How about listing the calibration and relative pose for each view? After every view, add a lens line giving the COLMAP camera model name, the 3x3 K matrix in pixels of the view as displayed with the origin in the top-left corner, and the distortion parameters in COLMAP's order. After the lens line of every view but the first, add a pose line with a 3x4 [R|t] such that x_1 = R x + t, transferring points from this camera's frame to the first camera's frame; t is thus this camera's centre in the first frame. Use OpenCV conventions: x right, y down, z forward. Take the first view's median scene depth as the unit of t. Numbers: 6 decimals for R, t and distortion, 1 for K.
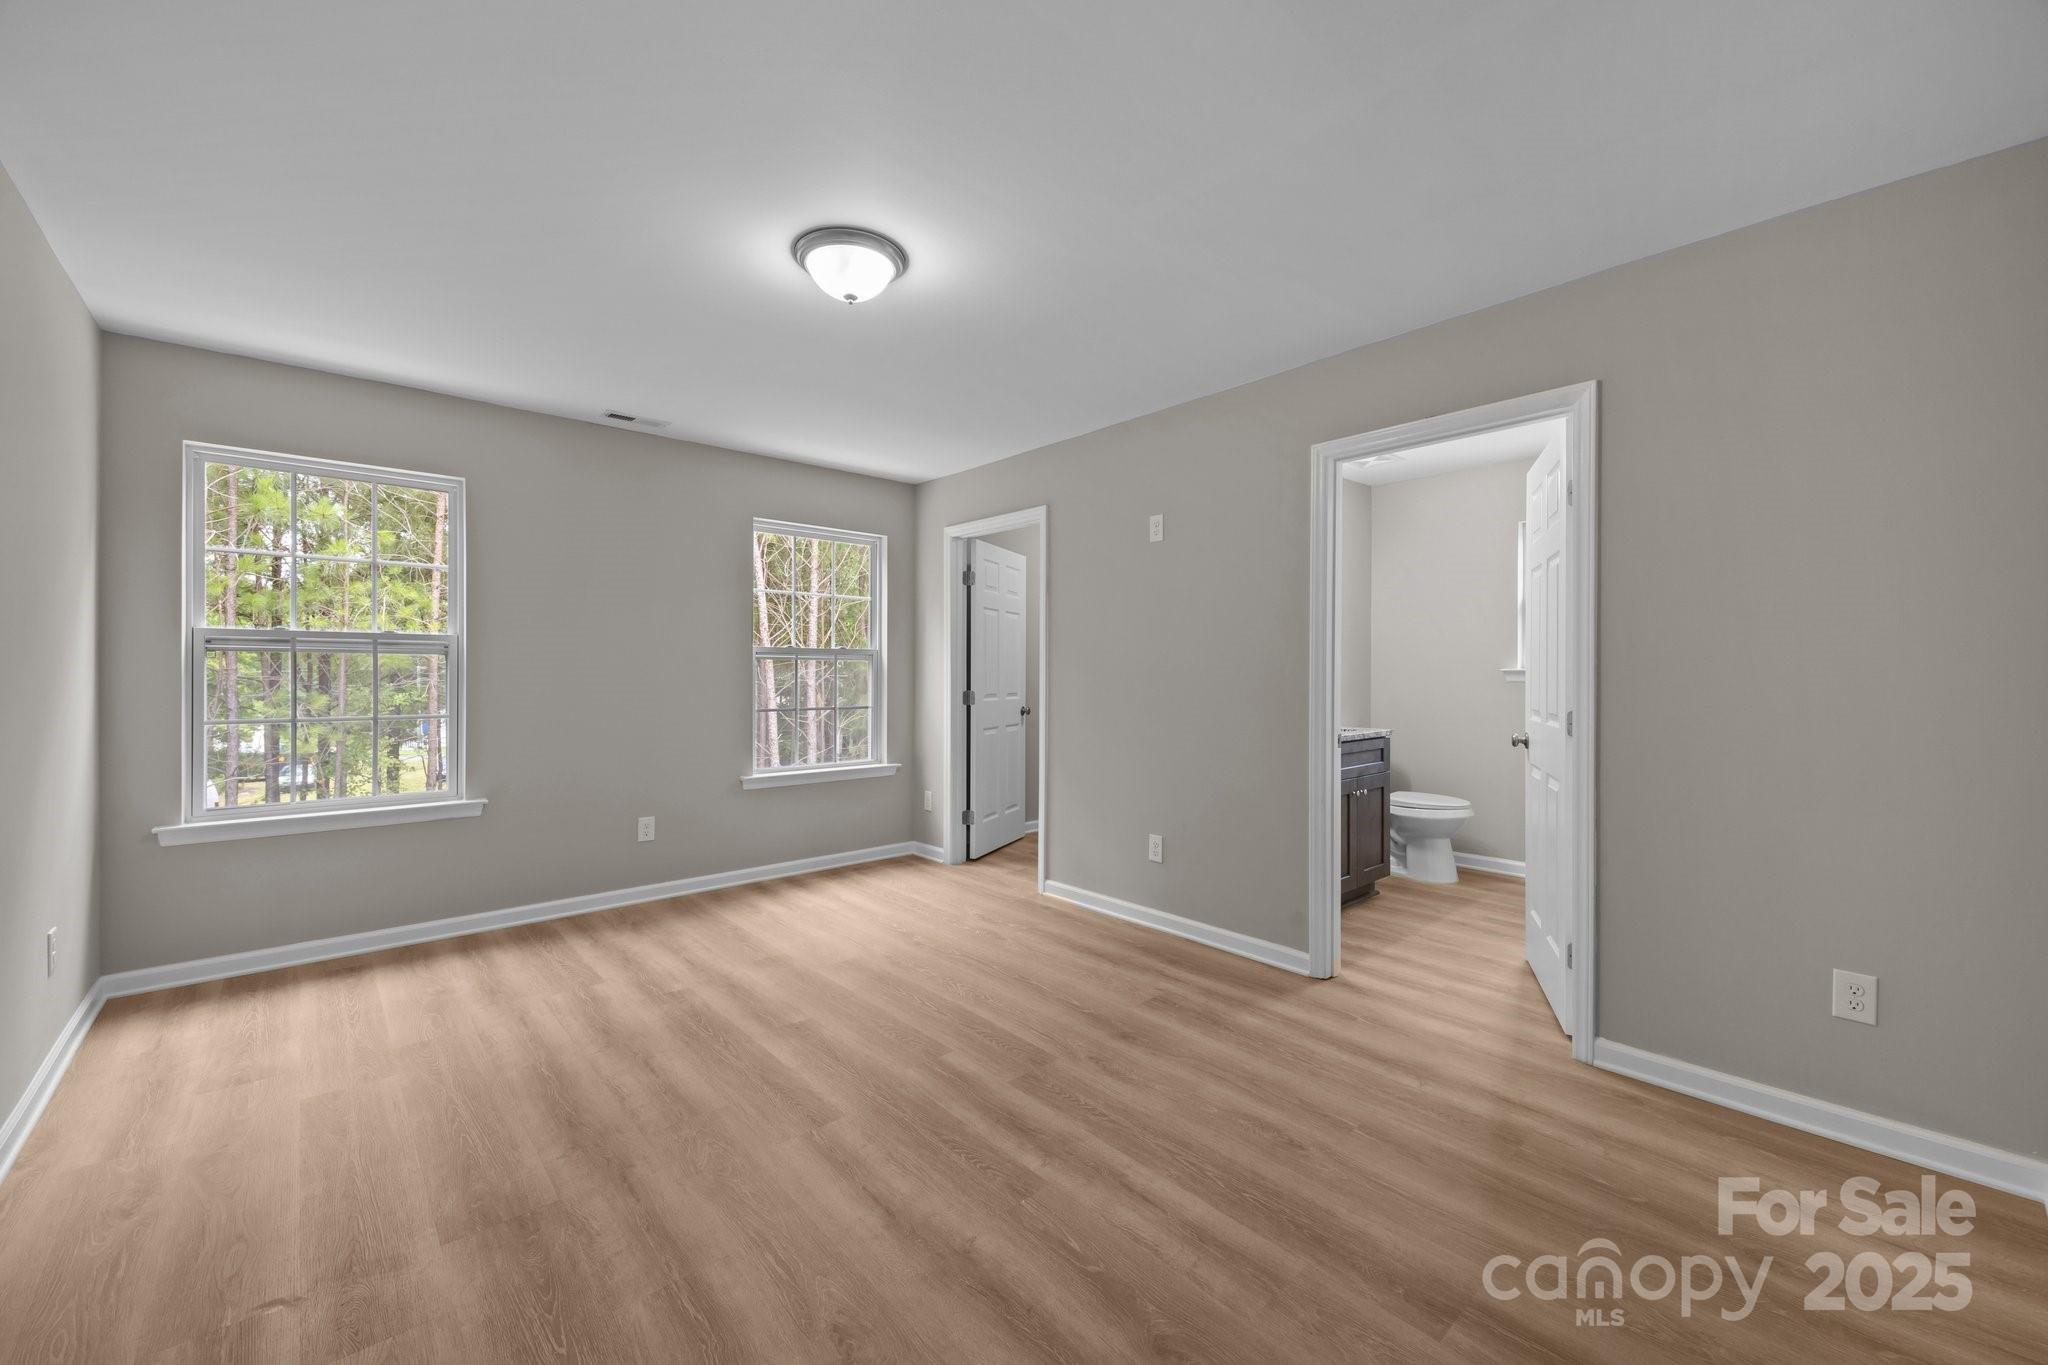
lens RADIAL K [[795.2, 0, 1019.7], [0, 795.2, 678.1], [0, 0, 1]] dist [0.013643, -0.000687]
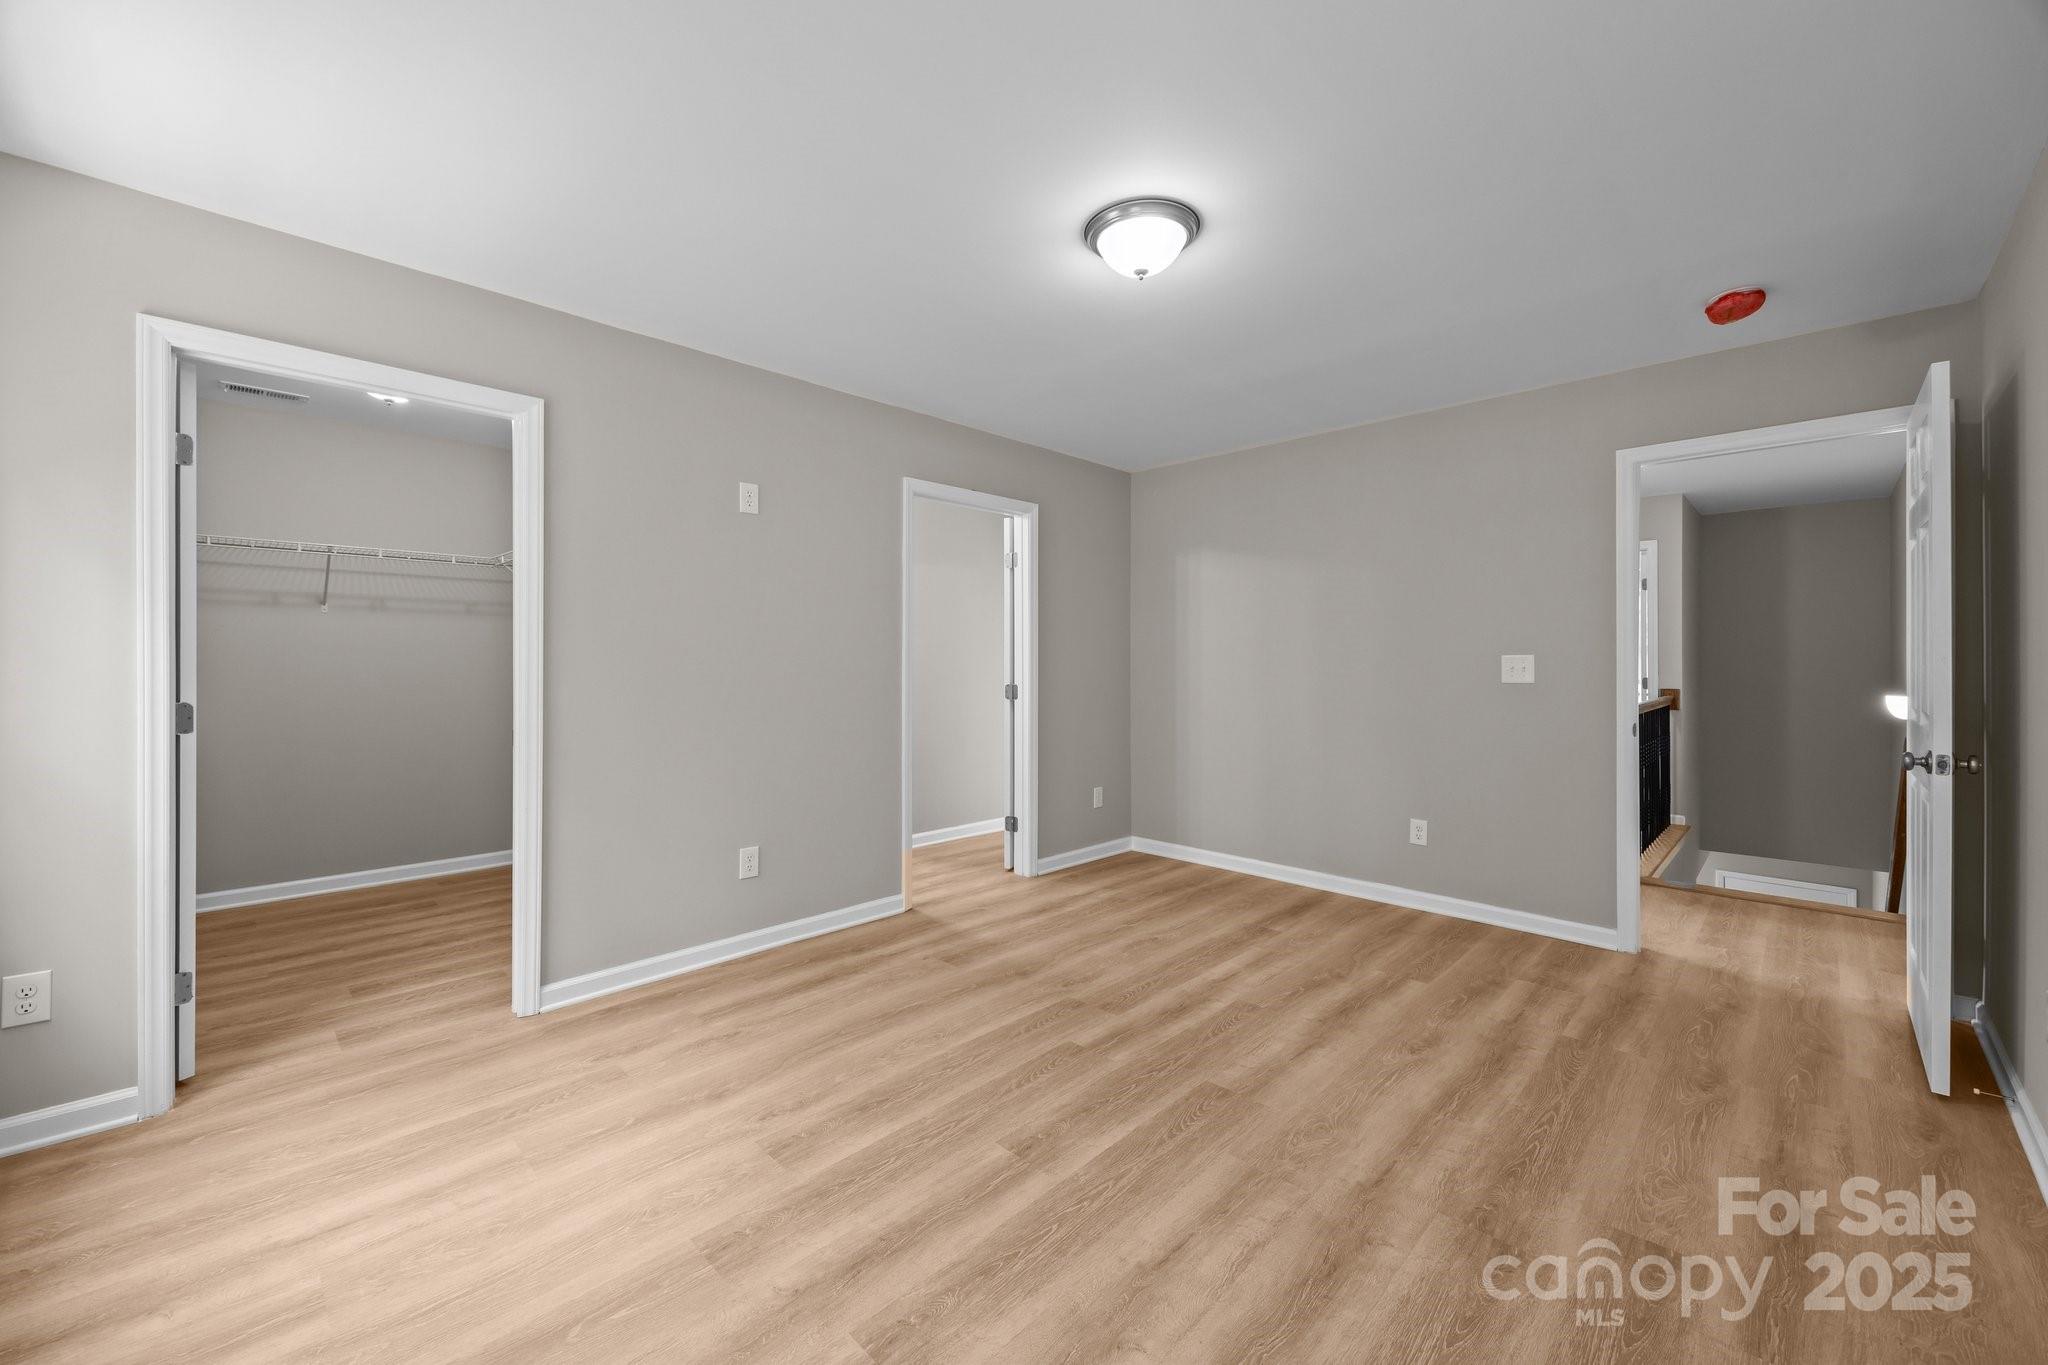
lens RADIAL K [[795.2, 0, 1019.7], [0, 795.2, 678.1], [0, 0, 1]] dist [0.013643, -0.000687]
pose [[-0.060106, -0.023127, 0.997924, -1.109256], [0.006389, 0.999702, 0.023553, -0.014857], [-0.998172, 0.007791, -0.059941, 1.156167]]
